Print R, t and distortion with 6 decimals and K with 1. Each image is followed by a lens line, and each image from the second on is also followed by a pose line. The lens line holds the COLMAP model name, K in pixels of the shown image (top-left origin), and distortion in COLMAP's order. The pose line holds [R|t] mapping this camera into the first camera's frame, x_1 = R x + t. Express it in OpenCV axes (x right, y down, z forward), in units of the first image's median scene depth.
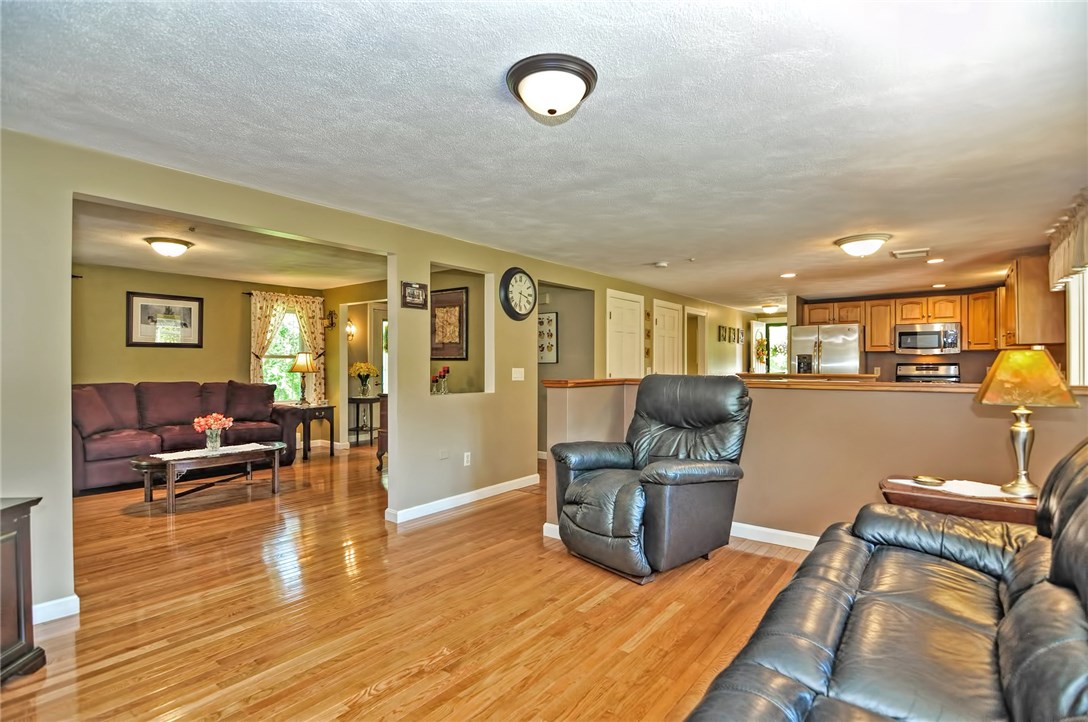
lens RADIAL K [[523.1, 0, 541.6], [0, 523.1, 365.9], [0, 0, 1]] dist [-0.020349, -0.000373]
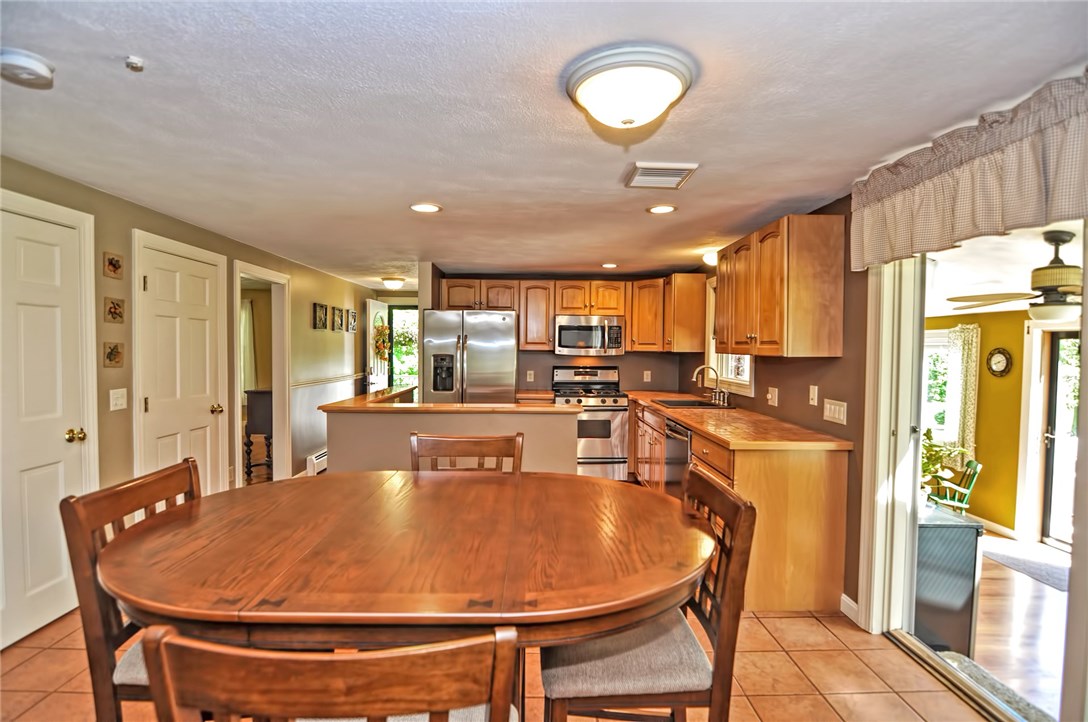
lens RADIAL K [[523.1, 0, 541.6], [0, 523.1, 365.9], [0, 0, 1]] dist [-0.020349, -0.000373]
pose [[0.774230, -0.013527, 0.632760, 0.150807], [-0.008154, 0.999475, 0.031344, -0.023399], [-0.632852, -0.029427, 0.773713, 0.335380]]
